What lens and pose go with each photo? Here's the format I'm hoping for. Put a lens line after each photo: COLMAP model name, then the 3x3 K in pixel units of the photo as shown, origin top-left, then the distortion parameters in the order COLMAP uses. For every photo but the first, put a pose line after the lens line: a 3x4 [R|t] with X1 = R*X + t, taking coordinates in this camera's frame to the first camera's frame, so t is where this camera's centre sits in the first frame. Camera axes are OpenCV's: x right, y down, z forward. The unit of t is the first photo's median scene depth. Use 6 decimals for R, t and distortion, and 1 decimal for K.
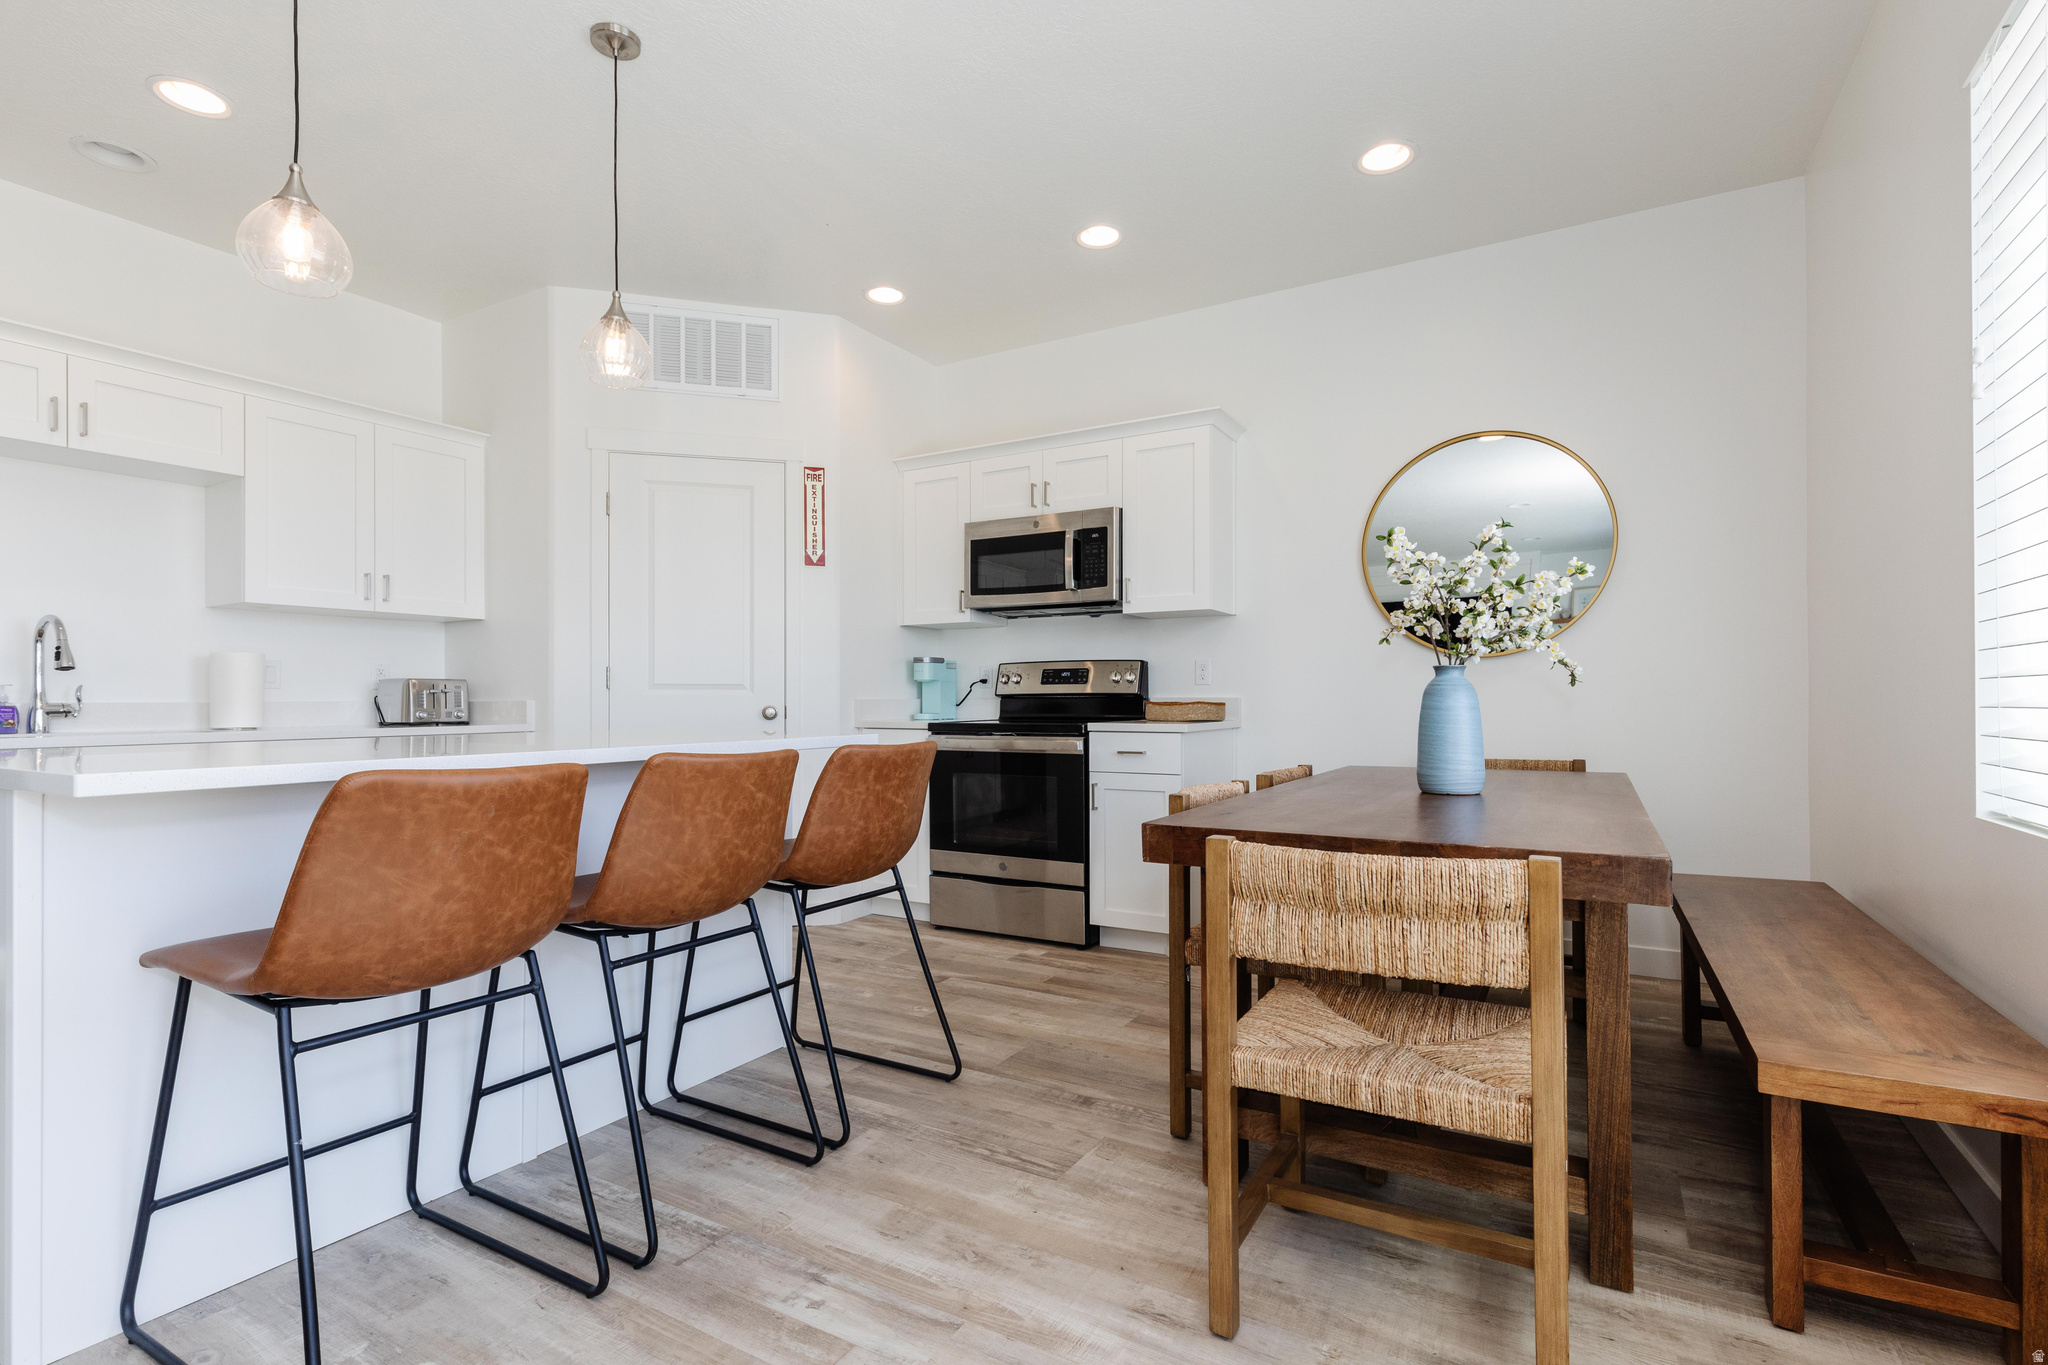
lens RADIAL K [[995.1, 0, 1180.4], [0, 995.1, 703.3], [0, 0, 1]] dist [0.005201, -0.000803]
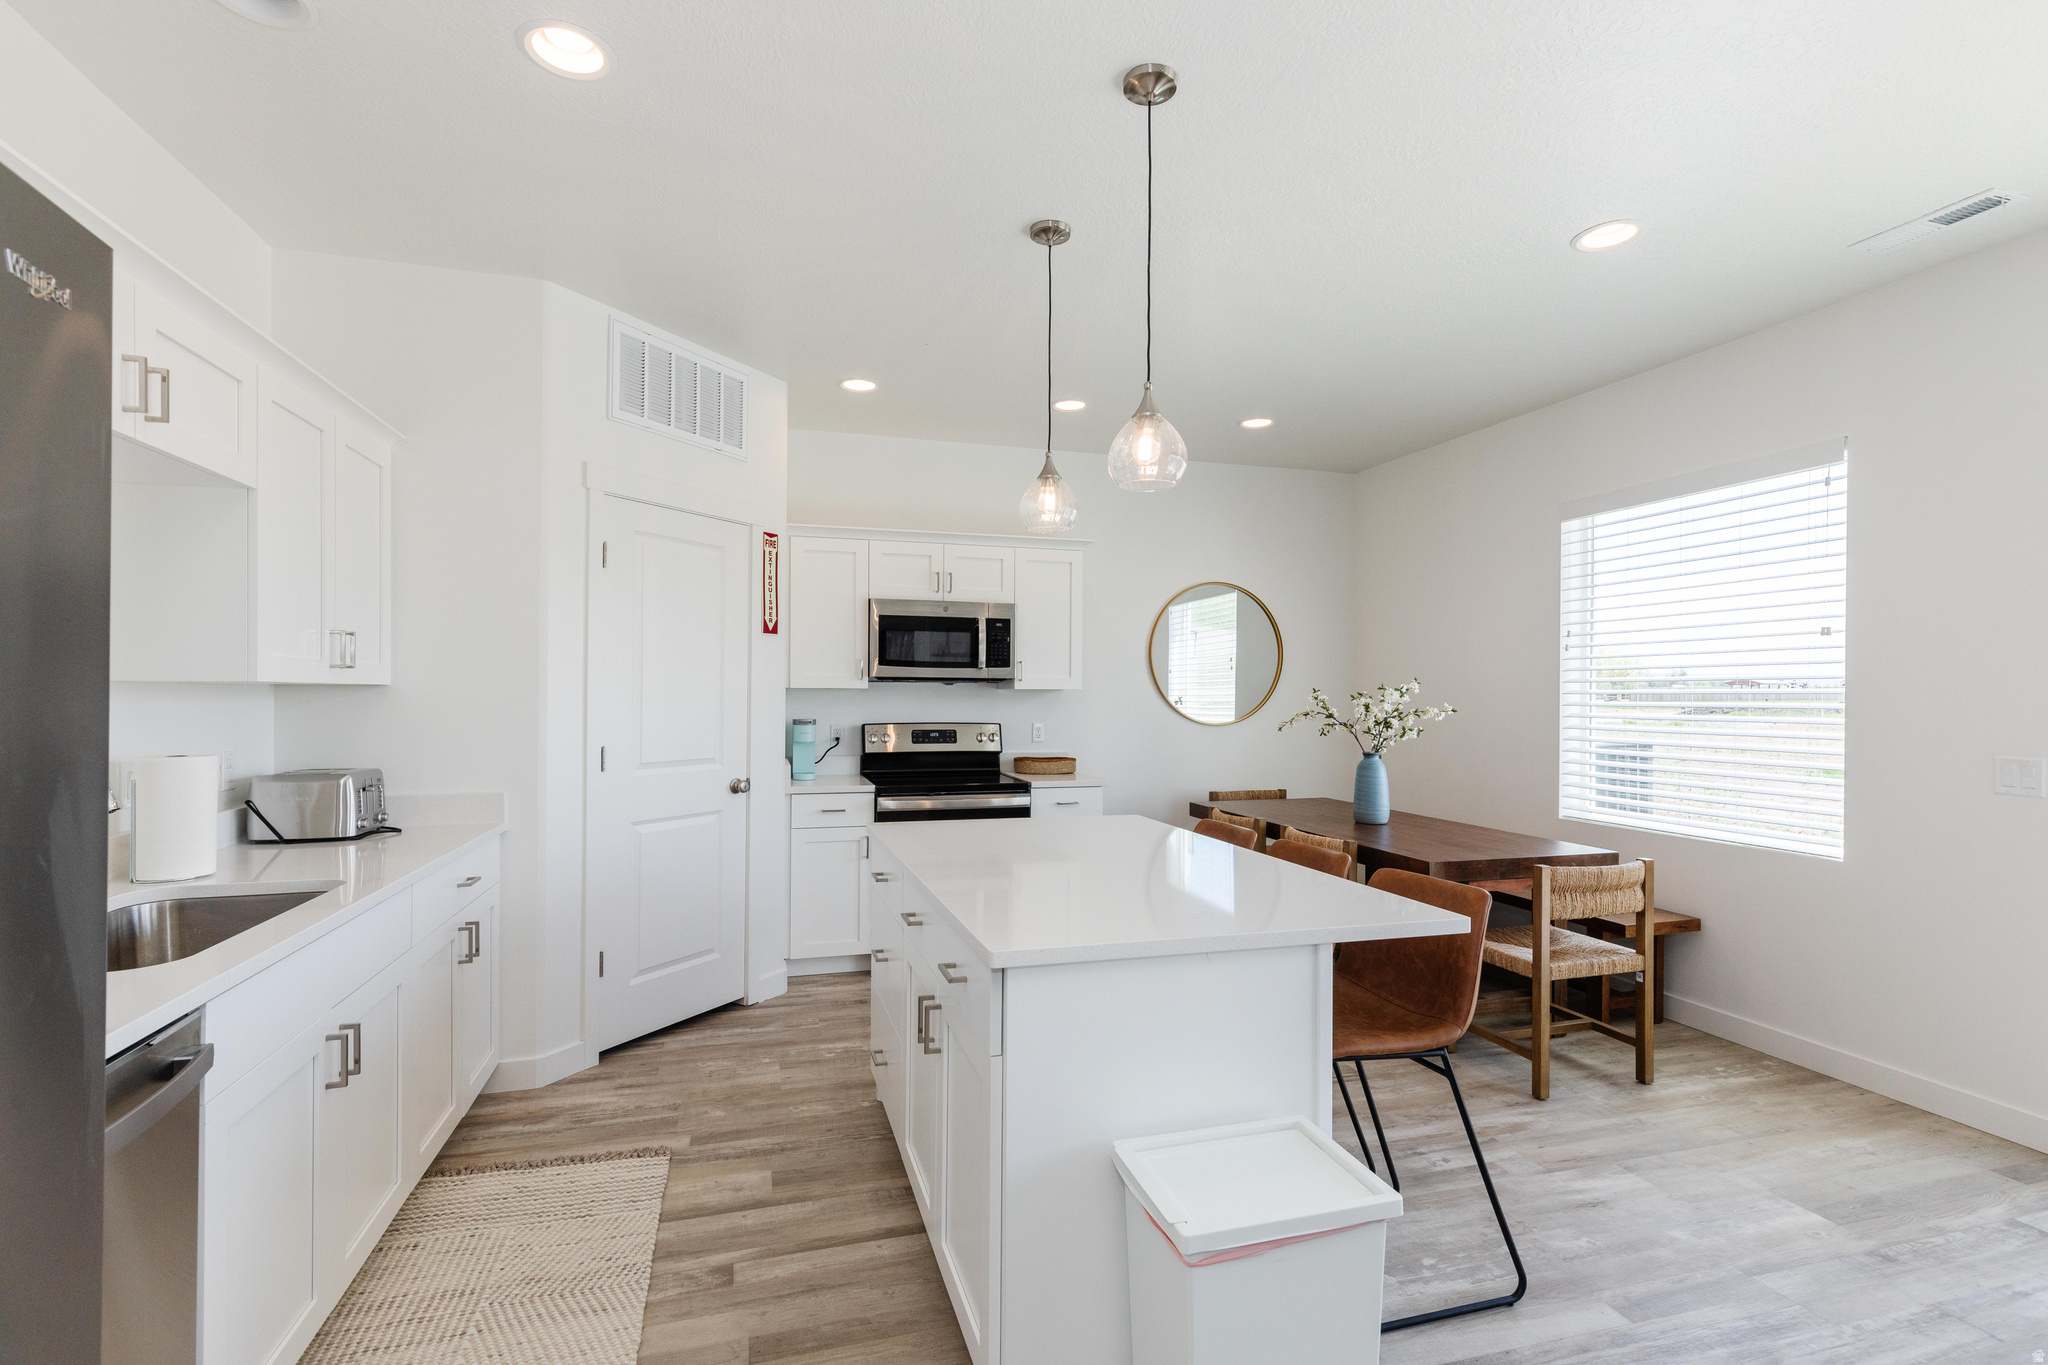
lens RADIAL K [[929.2, 0, 1053.7], [0, 929.2, 707.1], [0, 0, 1]] dist [0.003392, -0.001162]
pose [[0.690346, 0.000052, 0.723479, -0.918302], [-0.017028, 0.999724, 0.016176, -0.093216], [-0.723279, -0.023487, 0.690157, 0.177886]]
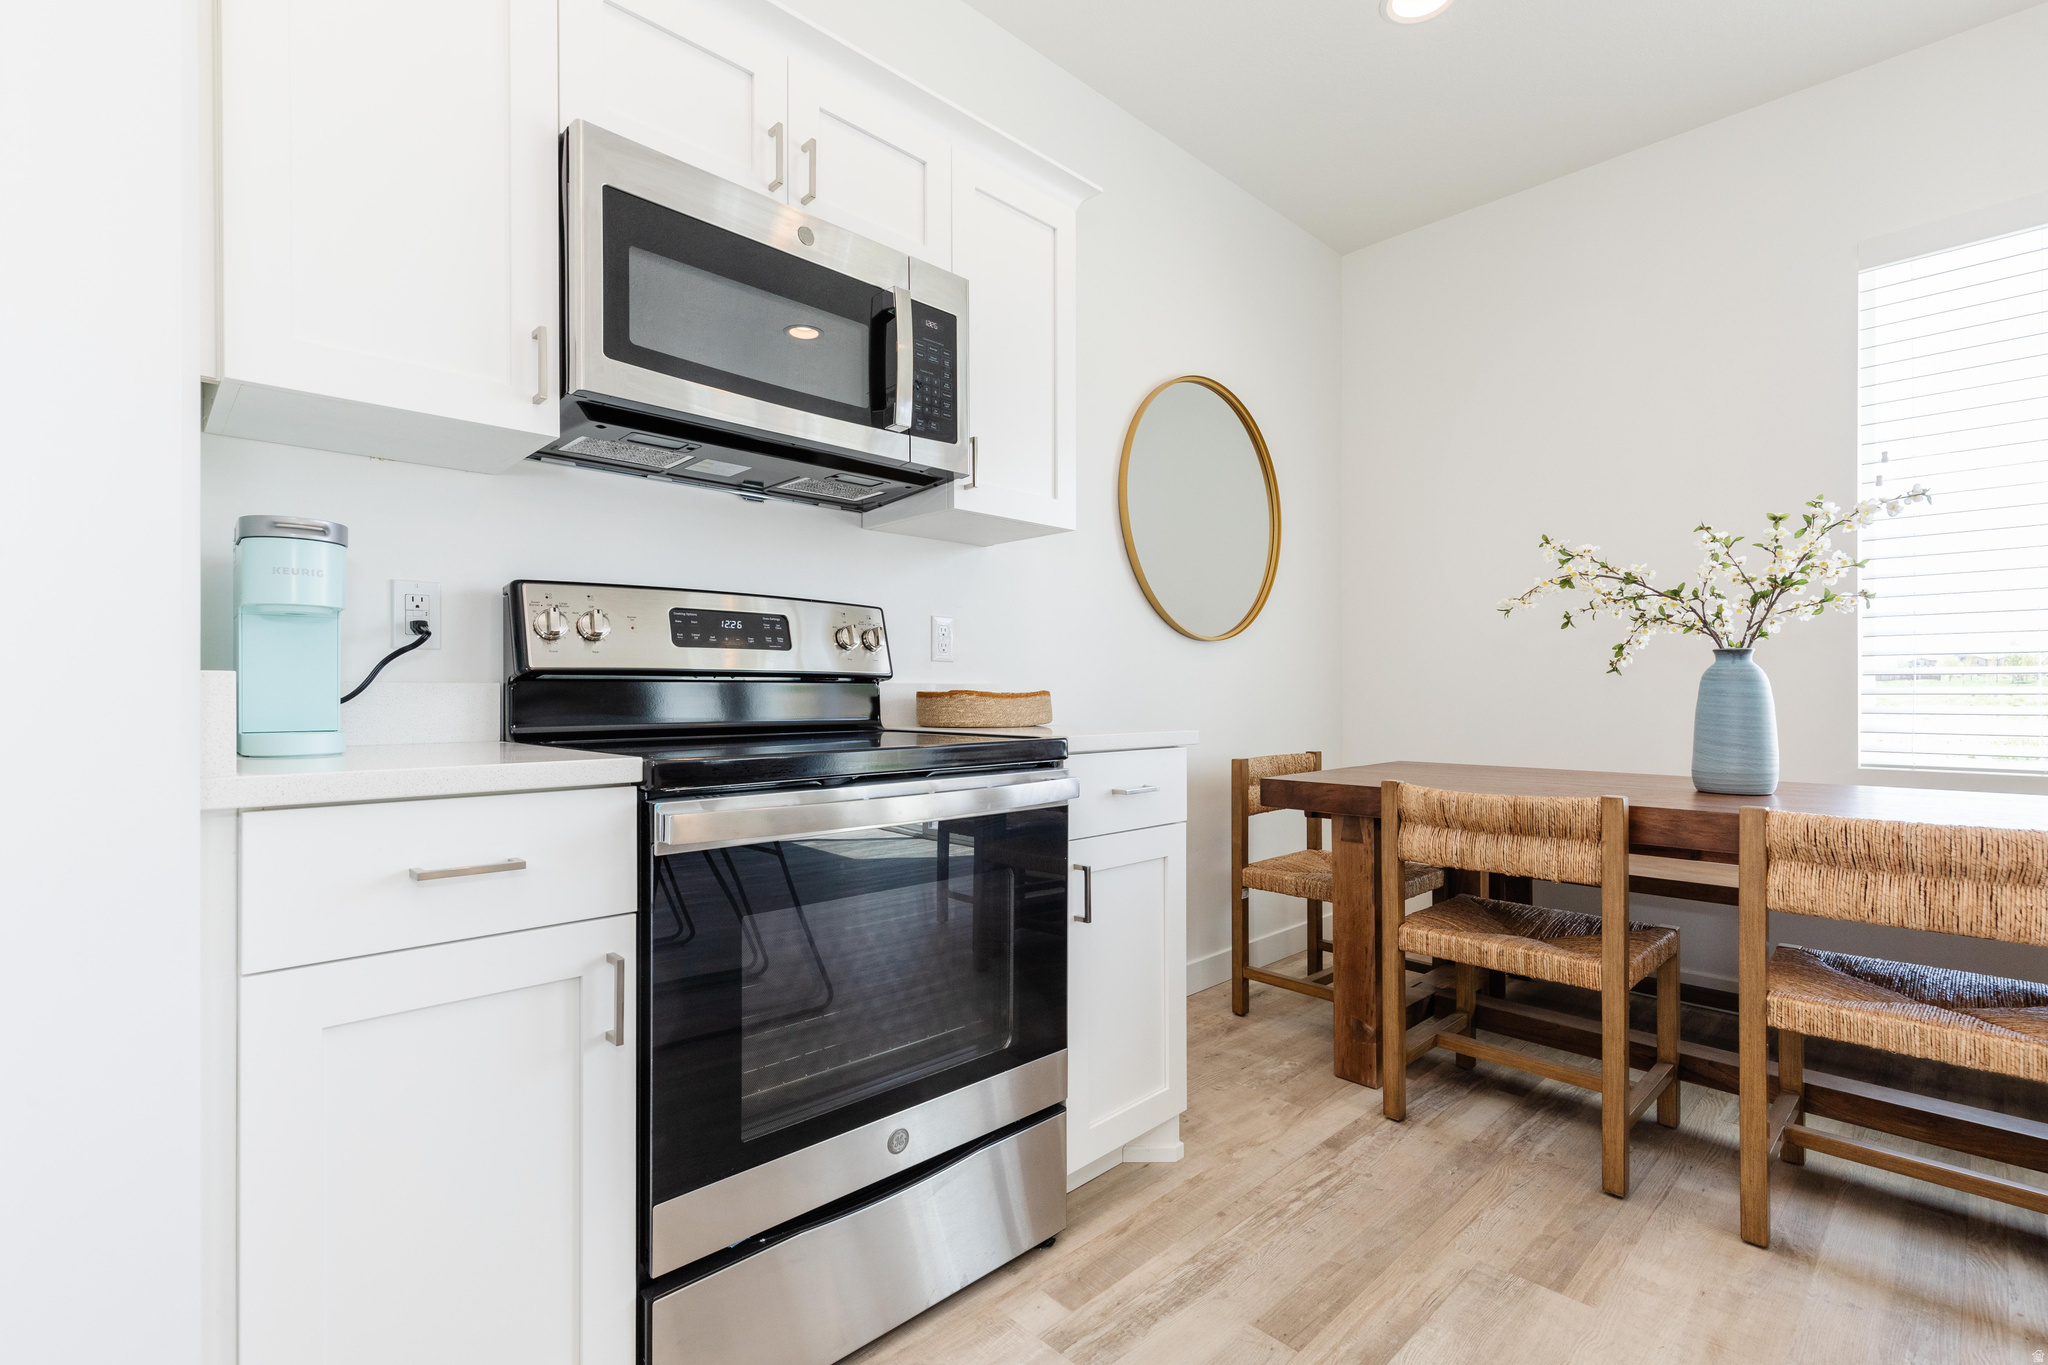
lens RADIAL K [[957.0, 0, 1020.6], [0, 957.0, 683.3], [0, 0, 1]] dist [0.018318, -0.000708]
pose [[0.330848, 0.012217, 0.943605, -0.514836], [-0.003921, 0.999925, -0.011571, -0.000534], [-0.943676, 0.000129, 0.330871, 0.870257]]
